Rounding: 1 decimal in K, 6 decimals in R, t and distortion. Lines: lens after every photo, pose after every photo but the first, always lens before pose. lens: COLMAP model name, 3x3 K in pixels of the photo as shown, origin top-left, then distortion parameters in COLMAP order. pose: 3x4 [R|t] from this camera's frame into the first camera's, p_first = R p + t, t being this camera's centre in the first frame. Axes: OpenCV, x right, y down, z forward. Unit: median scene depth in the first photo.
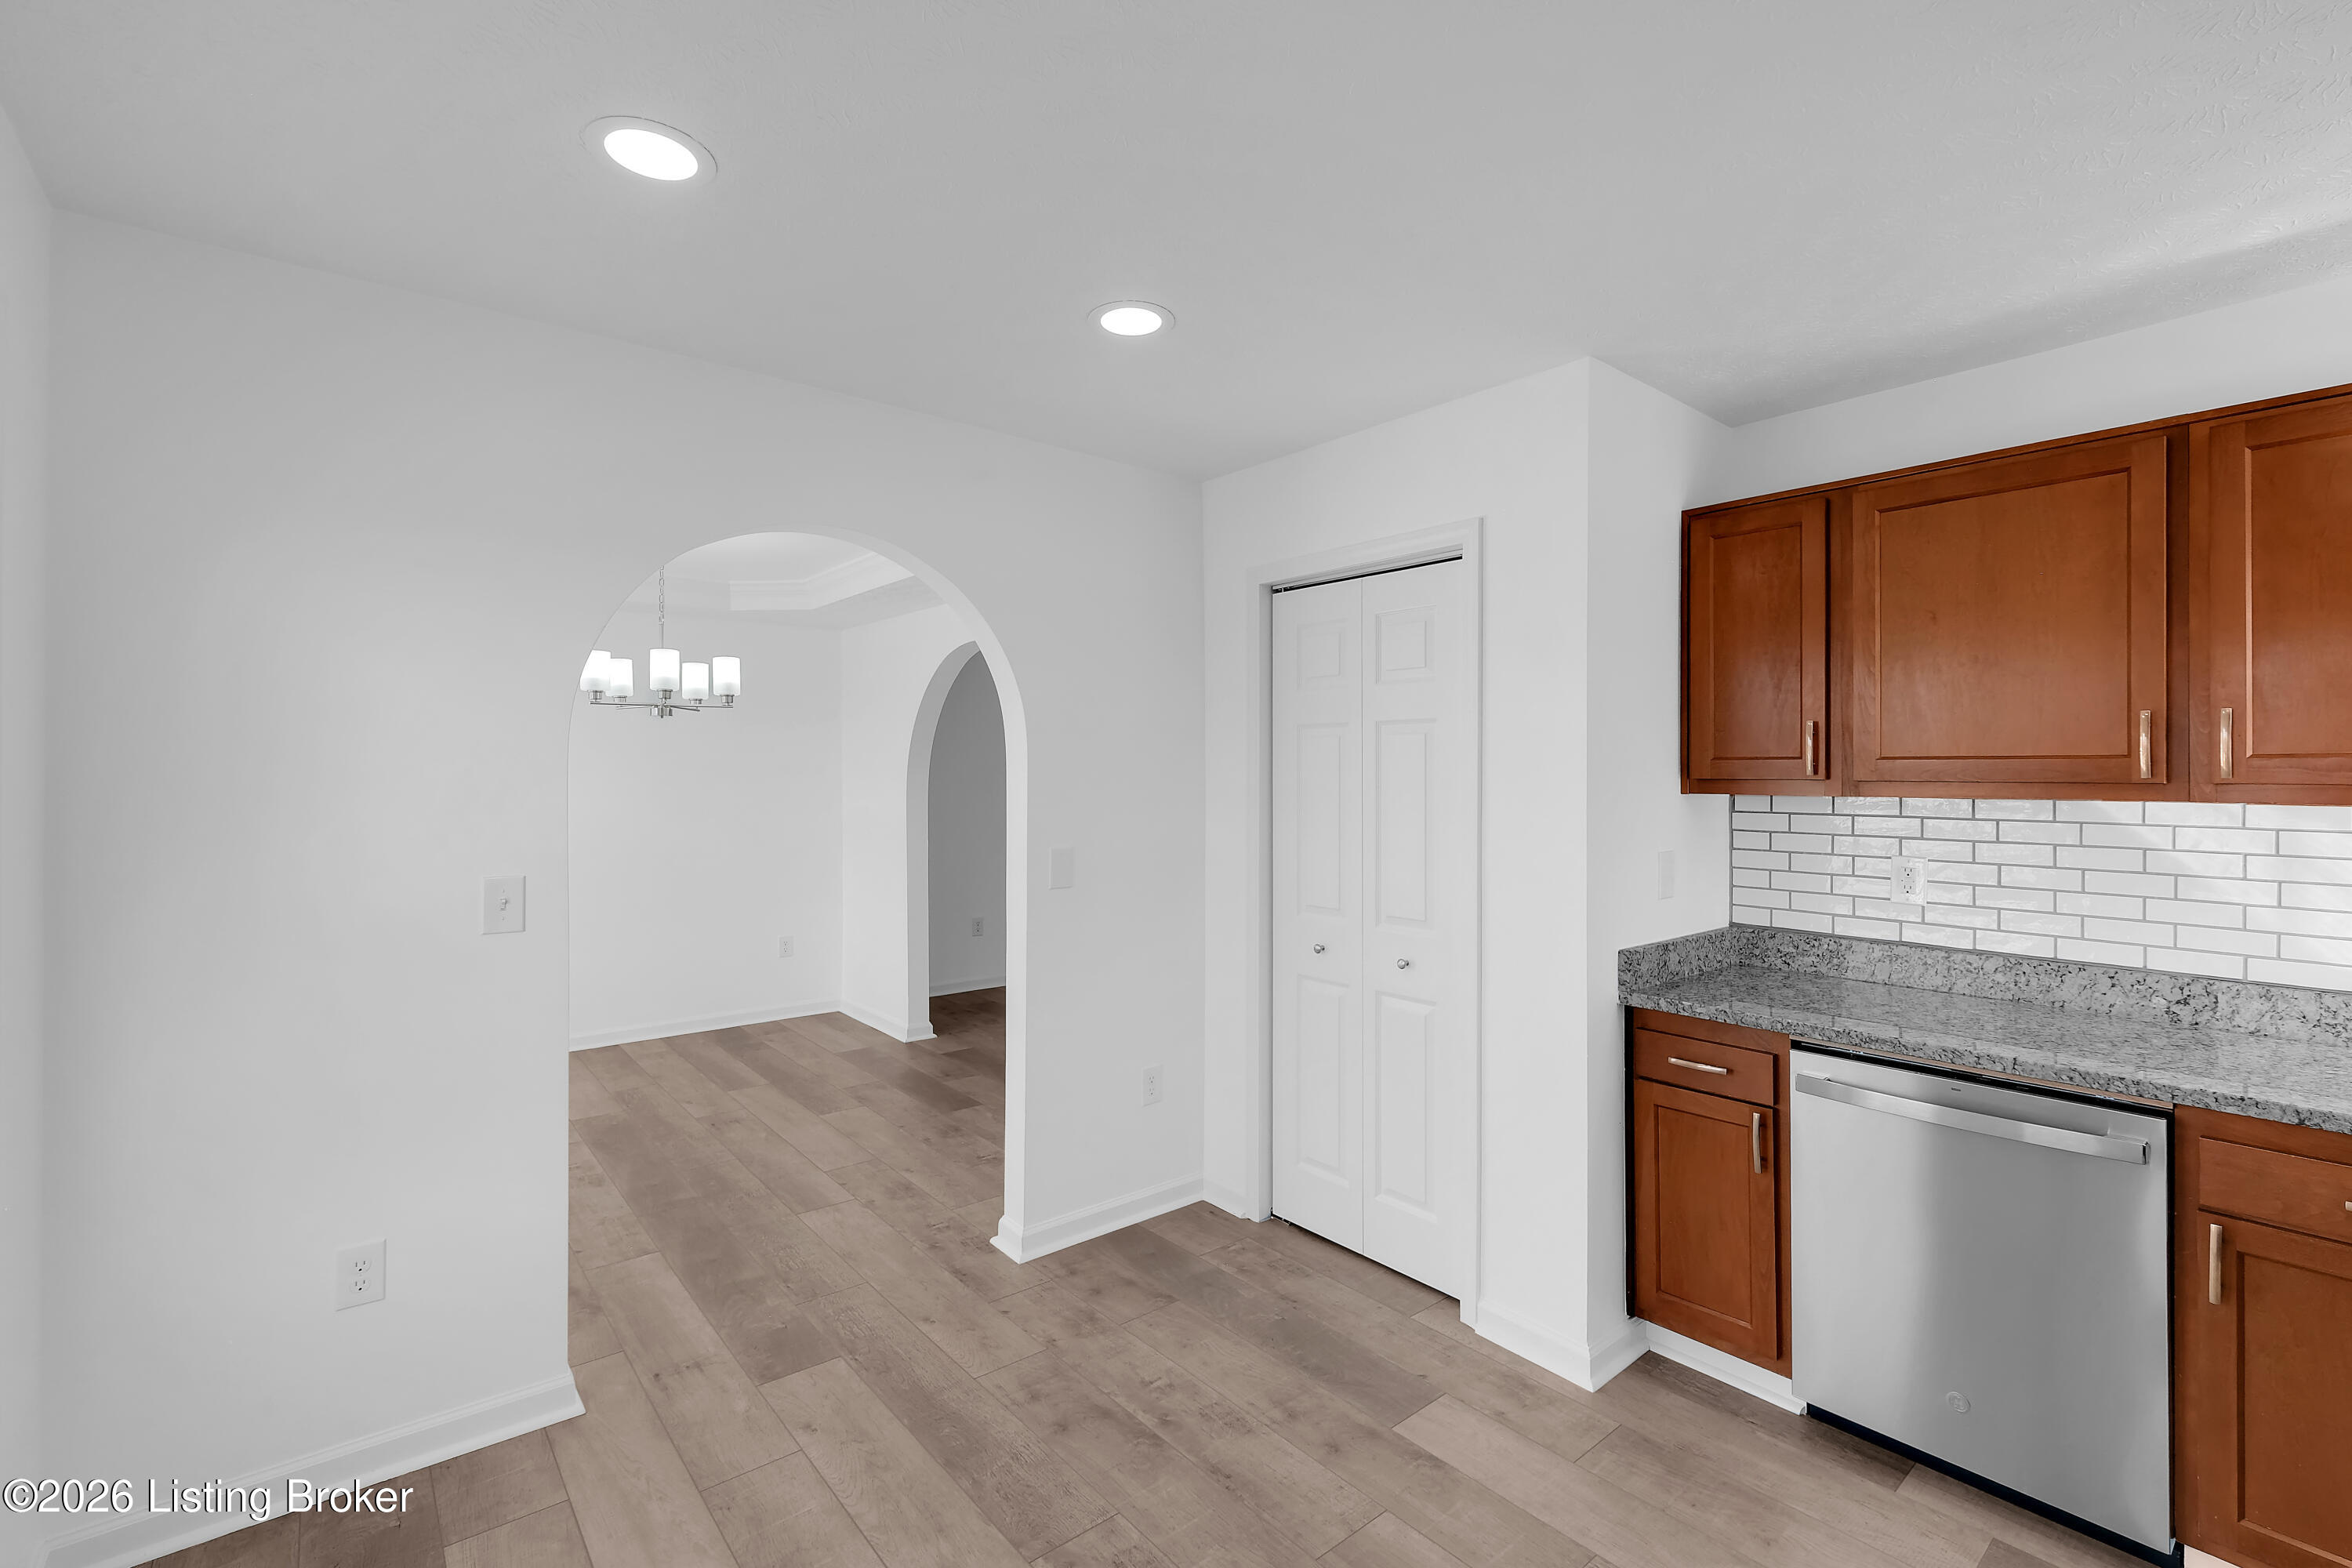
lens RADIAL K [[1036.9, 0, 1194.2], [0, 1036.9, 775.9], [0, 0, 1]] dist [-0.004013, -0.000173]
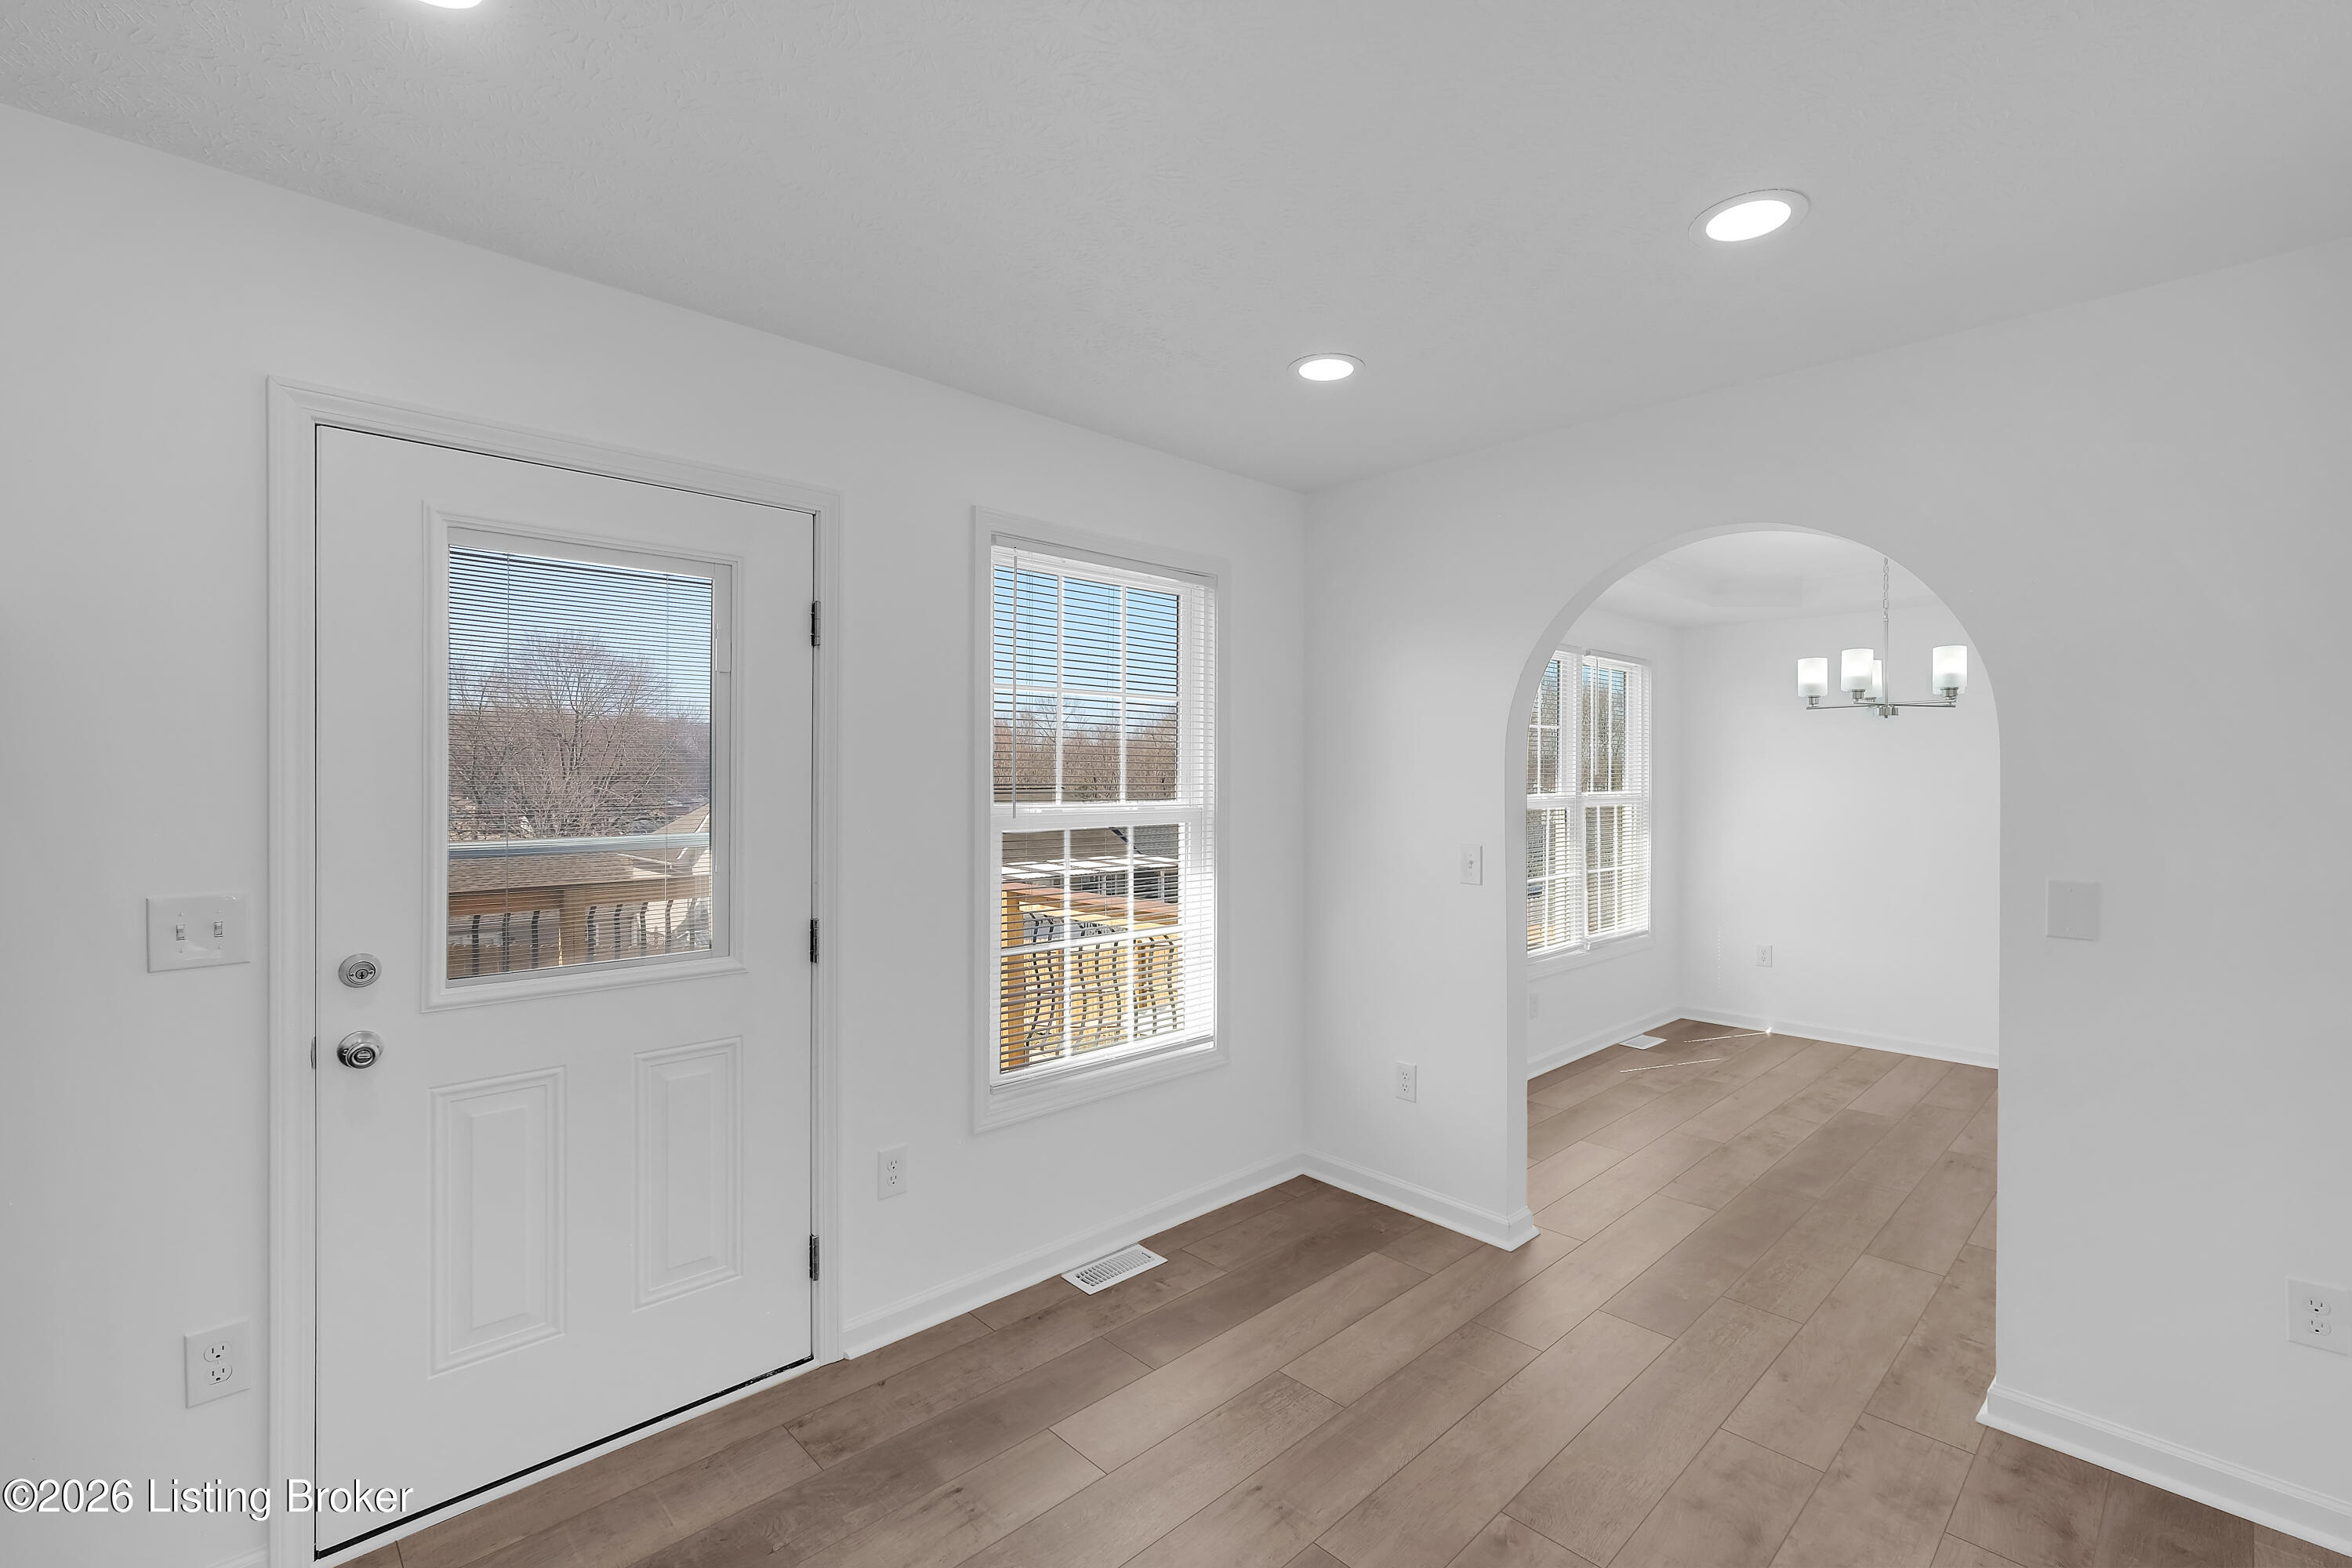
lens RADIAL K [[1036.9, 0, 1182.7], [0, 1036.9, 772.8], [0, 0, 1]] dist [-0.004013, -0.000173]
pose [[0.073820, 0.003241, -0.997266, 0.552596], [-0.006601, 0.999974, 0.002761, -0.002971], [0.997250, 0.006379, 0.073839, 0.367474]]
